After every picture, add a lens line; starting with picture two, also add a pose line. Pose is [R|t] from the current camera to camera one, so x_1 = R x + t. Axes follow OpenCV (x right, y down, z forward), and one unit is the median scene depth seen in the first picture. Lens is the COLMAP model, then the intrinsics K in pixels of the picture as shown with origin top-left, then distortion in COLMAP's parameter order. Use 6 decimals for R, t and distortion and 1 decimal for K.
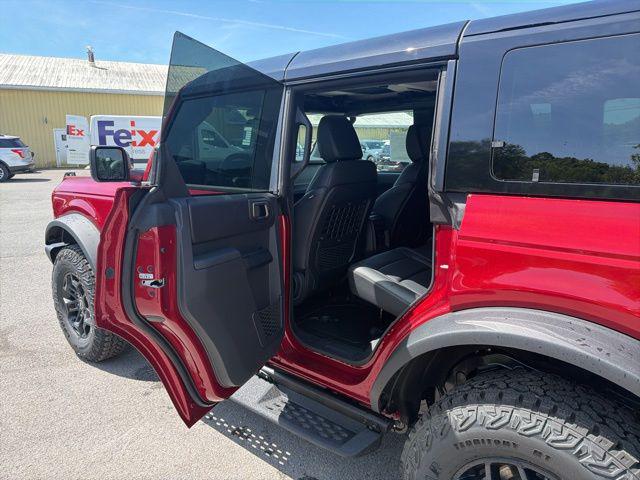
lens RADIAL K [[453.5, 0, 316.9], [0, 453.5, 240.8], [0, 0, 1]] dist [0.002717, -0.008467]
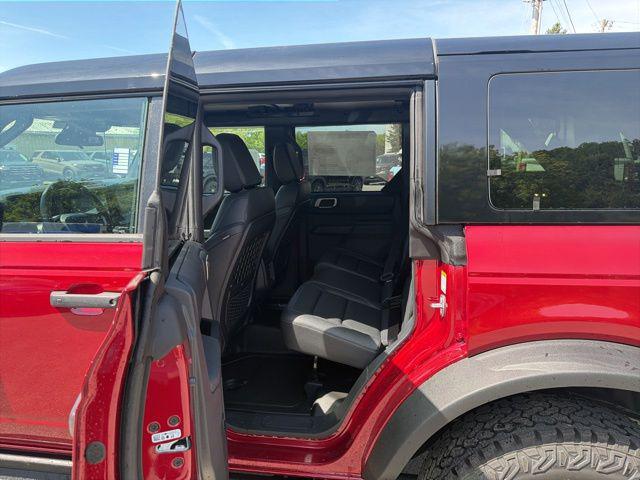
lens RADIAL K [[453.5, 0, 316.9], [0, 453.5, 240.8], [0, 0, 1]] dist [0.002717, -0.008467]
pose [[0.854317, -0.105065, 0.509022, -0.392028], [0.115382, 0.993256, 0.011362, -0.116400], [-0.506783, 0.049026, 0.860678, 0.352905]]
